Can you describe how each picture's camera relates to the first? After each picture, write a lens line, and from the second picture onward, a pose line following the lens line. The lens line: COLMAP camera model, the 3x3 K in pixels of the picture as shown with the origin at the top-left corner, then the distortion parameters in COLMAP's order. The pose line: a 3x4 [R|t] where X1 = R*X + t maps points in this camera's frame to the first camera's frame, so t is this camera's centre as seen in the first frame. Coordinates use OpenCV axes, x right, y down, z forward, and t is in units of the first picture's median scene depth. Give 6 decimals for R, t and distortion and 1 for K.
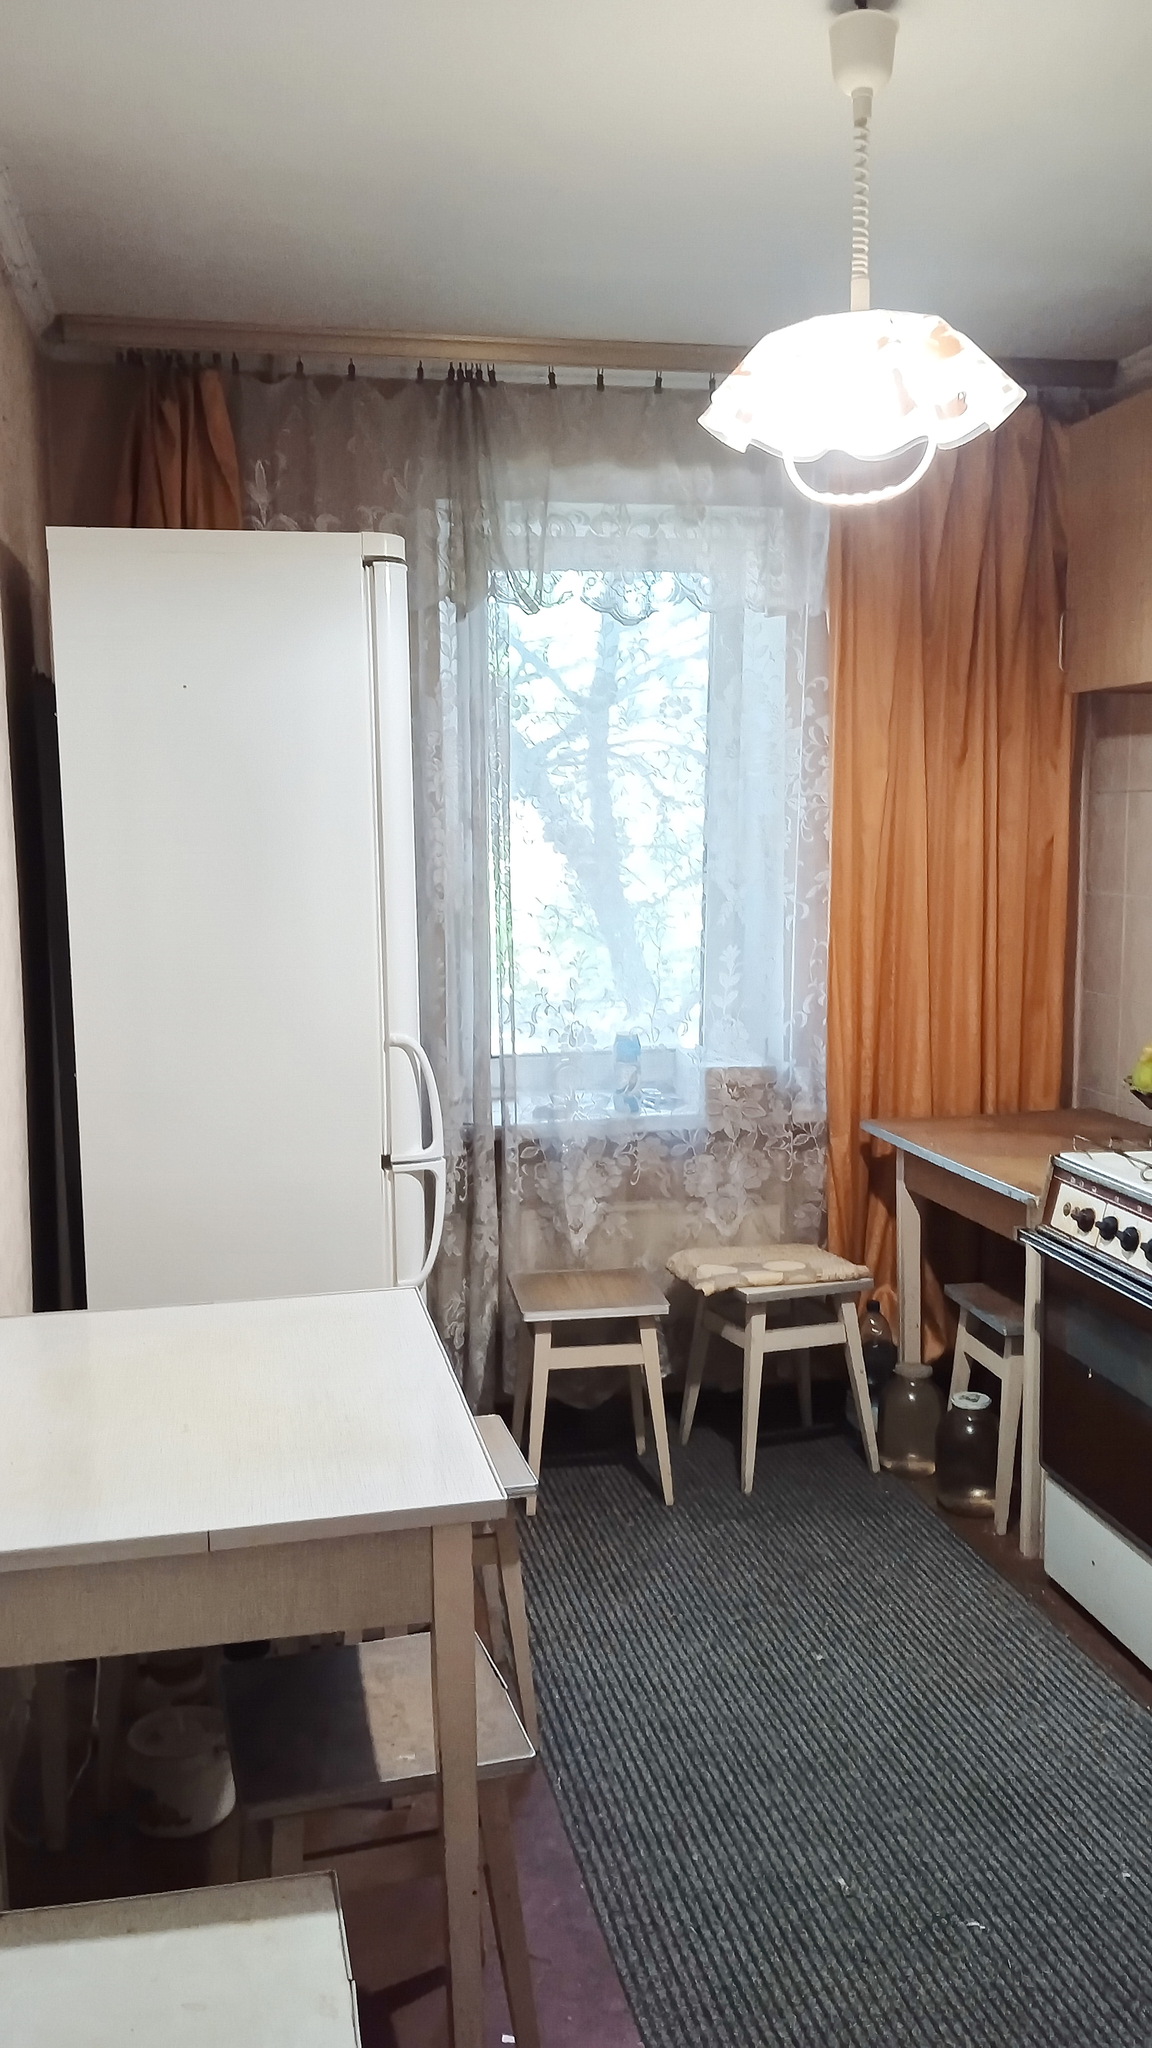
lens RADIAL K [[1734.9, 0, 582.4], [0, 1734.9, 1055.1], [0, 0, 1]] dist [0.130982, -0.276102]
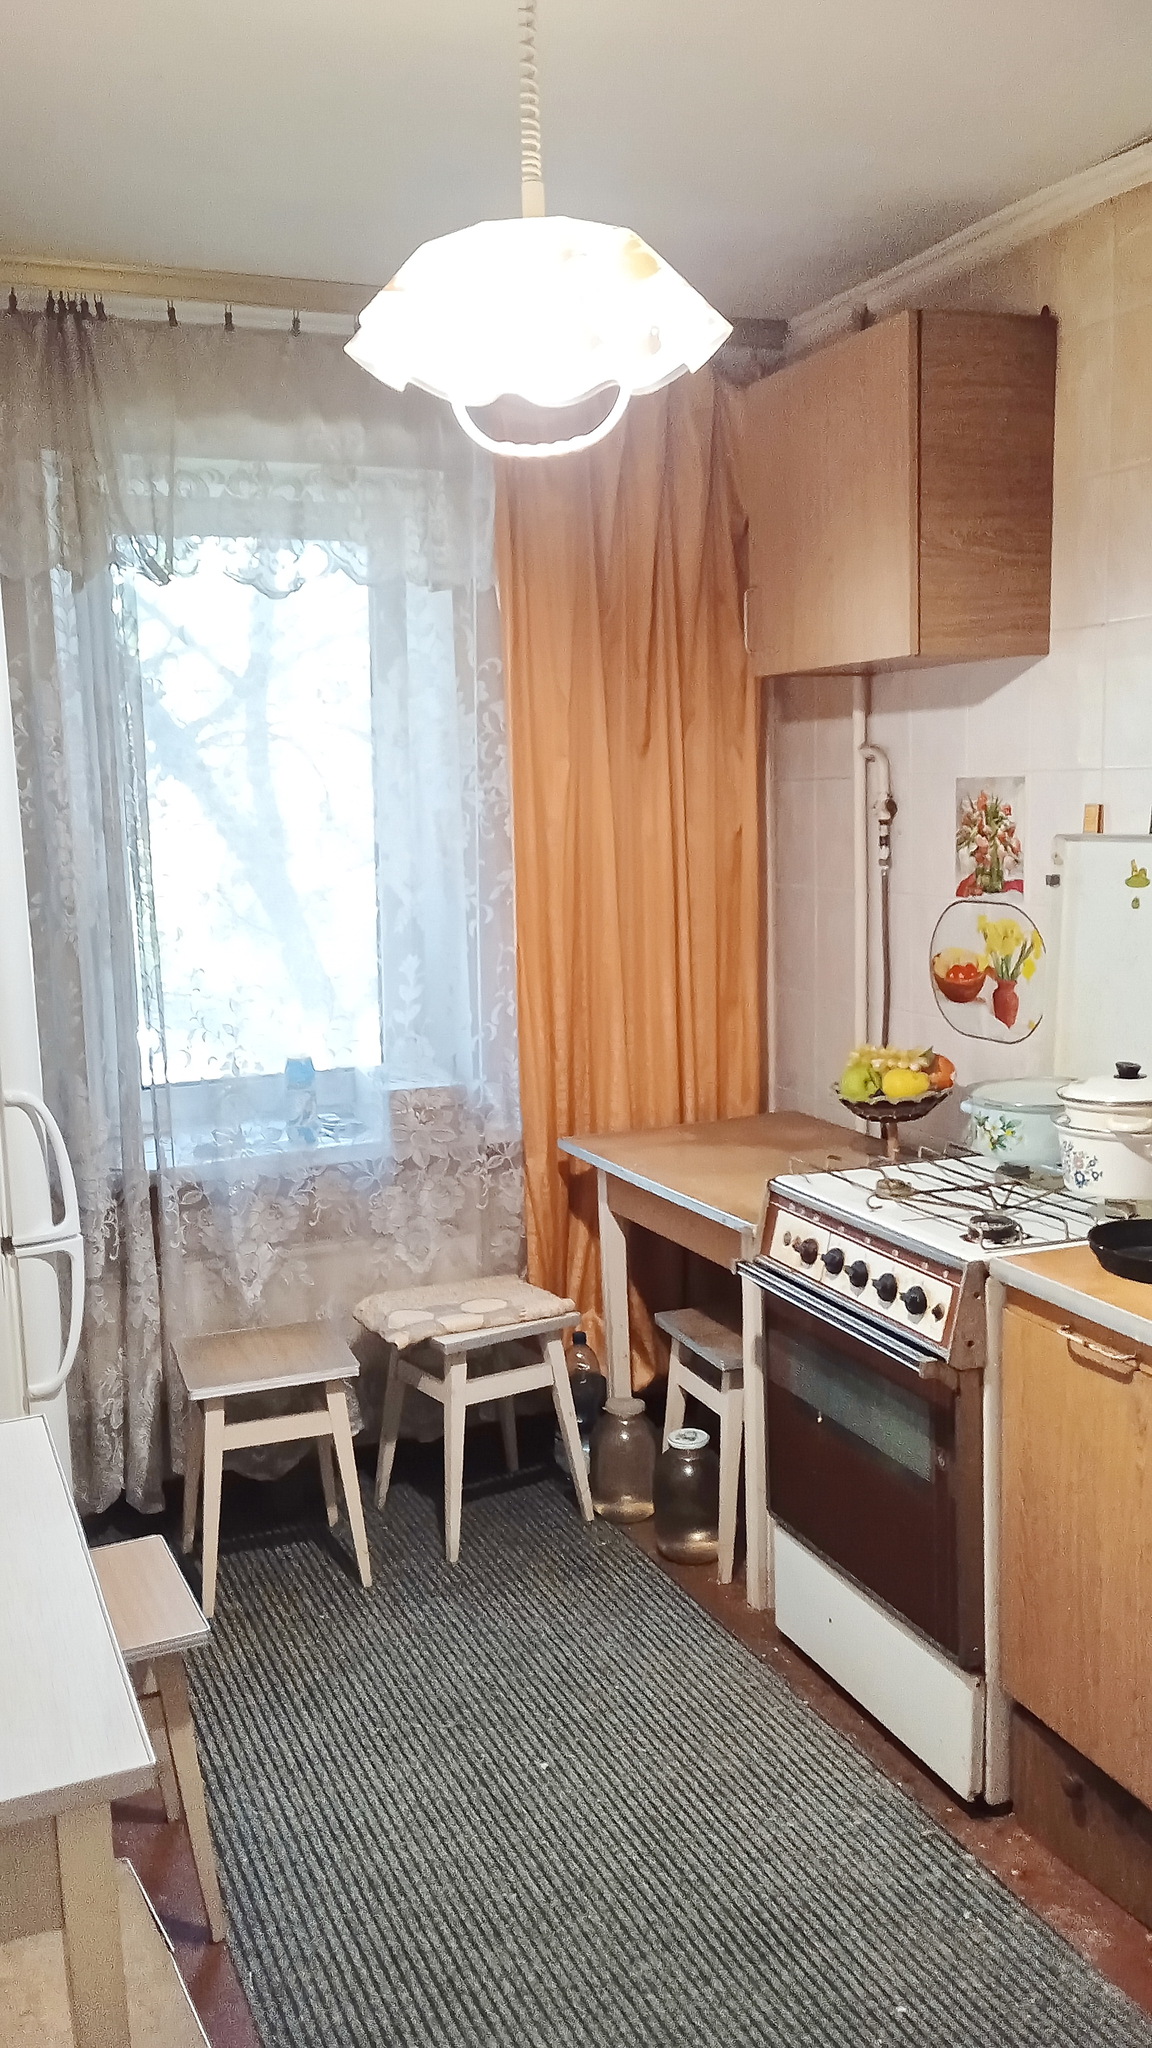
lens RADIAL K [[1708.4, 0, 583.6], [0, 1708.4, 1053.9], [0, 0, 1]] dist [0.124139, -0.213963]
pose [[0.981393, -0.045617, 0.186511, 0.005790], [0.042577, 0.998887, 0.020276, -0.027562], [-0.187229, -0.011958, 0.982244, 0.111576]]
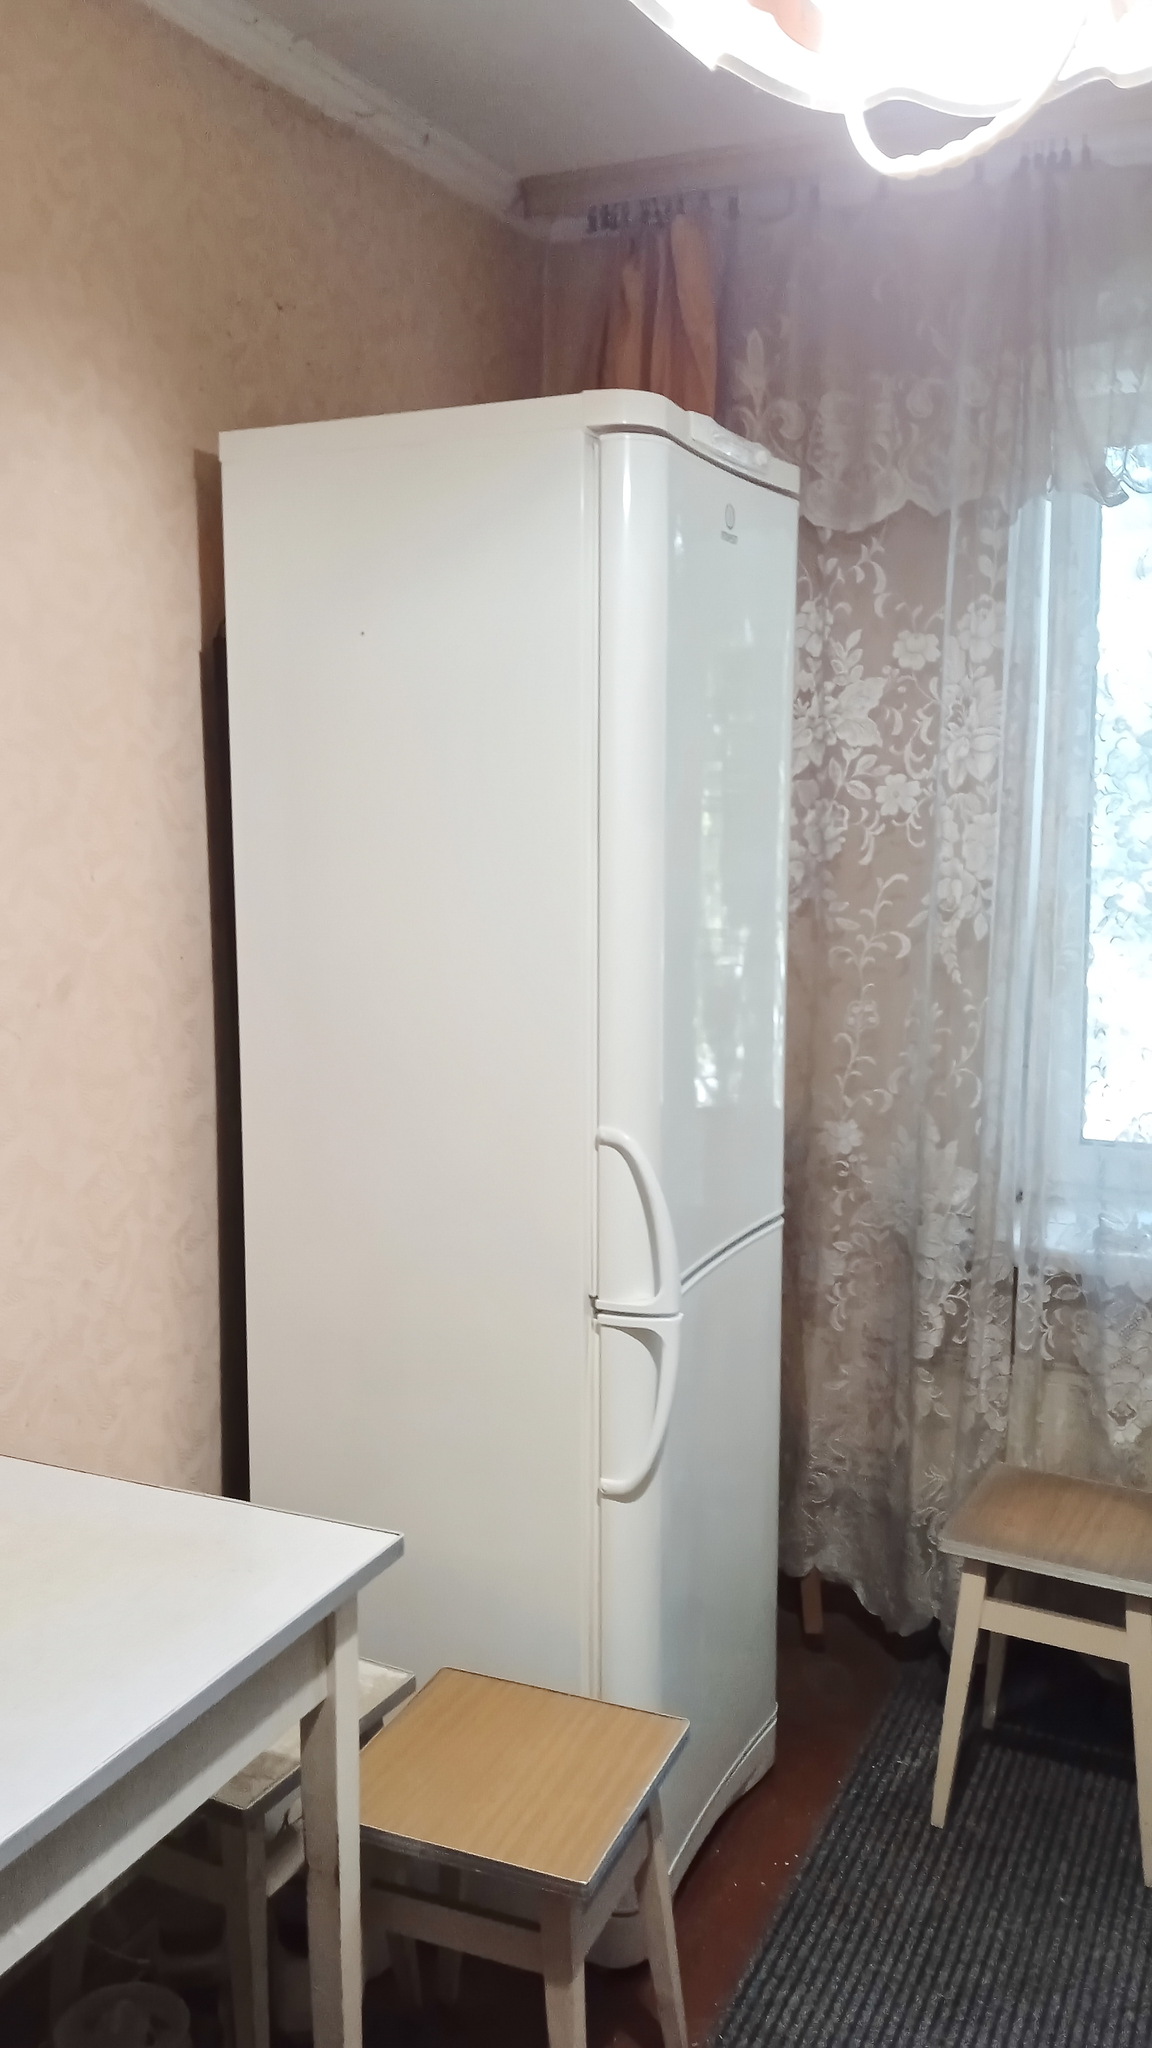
lens RADIAL K [[1708.4, 0, 583.6], [0, 1708.4, 1053.9], [0, 0, 1]] dist [0.124139, -0.213963]
pose [[0.800201, 0.102238, -0.590953, 0.223753], [-0.089160, 0.994692, 0.051357, -0.059367], [0.593067, 0.011594, 0.805069, 0.352045]]
